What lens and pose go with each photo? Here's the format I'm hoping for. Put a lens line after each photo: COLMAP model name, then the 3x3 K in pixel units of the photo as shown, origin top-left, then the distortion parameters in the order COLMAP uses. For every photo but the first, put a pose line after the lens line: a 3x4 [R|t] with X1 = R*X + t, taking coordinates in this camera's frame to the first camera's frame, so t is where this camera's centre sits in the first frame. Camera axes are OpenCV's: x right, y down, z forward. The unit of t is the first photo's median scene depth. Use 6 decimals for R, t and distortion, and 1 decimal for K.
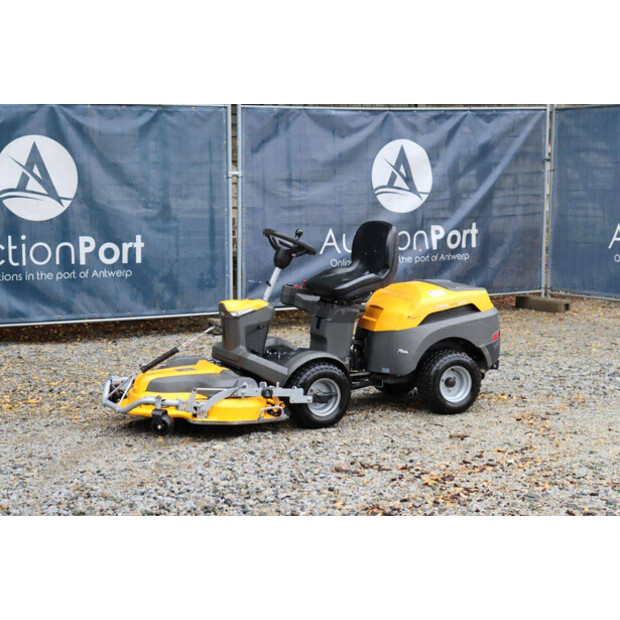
lens RADIAL K [[1334.1, 0, 311.2], [0, 1334.1, 312.7], [0, 0, 1]] dist [0.386902, 0.000000]
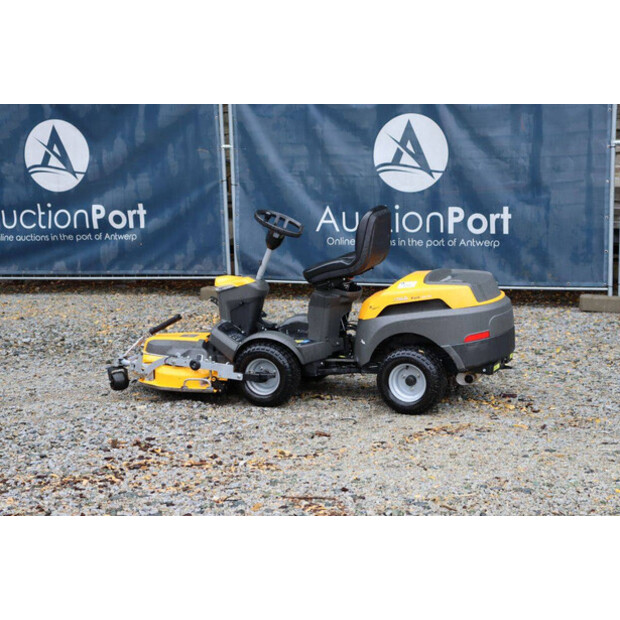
lens RADIAL K [[1172.9, 0, 347.0], [0, 1172.9, 338.6], [0, 0, 1]] dist [0.262083, 0.000000]
pose [[0.683056, 0.111529, -0.721800, 0.471593], [-0.064129, 0.993614, 0.092842, -0.035210], [0.727545, -0.017128, 0.685846, 0.304301]]
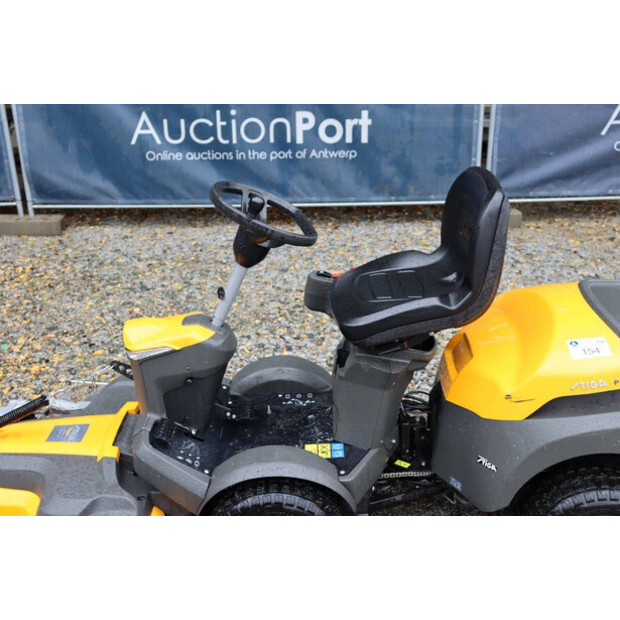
lens RADIAL K [[790.3, 0, 311.1], [0, 790.3, 311.1], [0, 0, 1]] dist [0.047446, 0.000000]
pose [[0.884508, 0.155554, -0.439829, 0.092002], [-0.041752, 0.965386, 0.257463, -0.065945], [0.464654, -0.209365, 0.860385, 0.534792]]
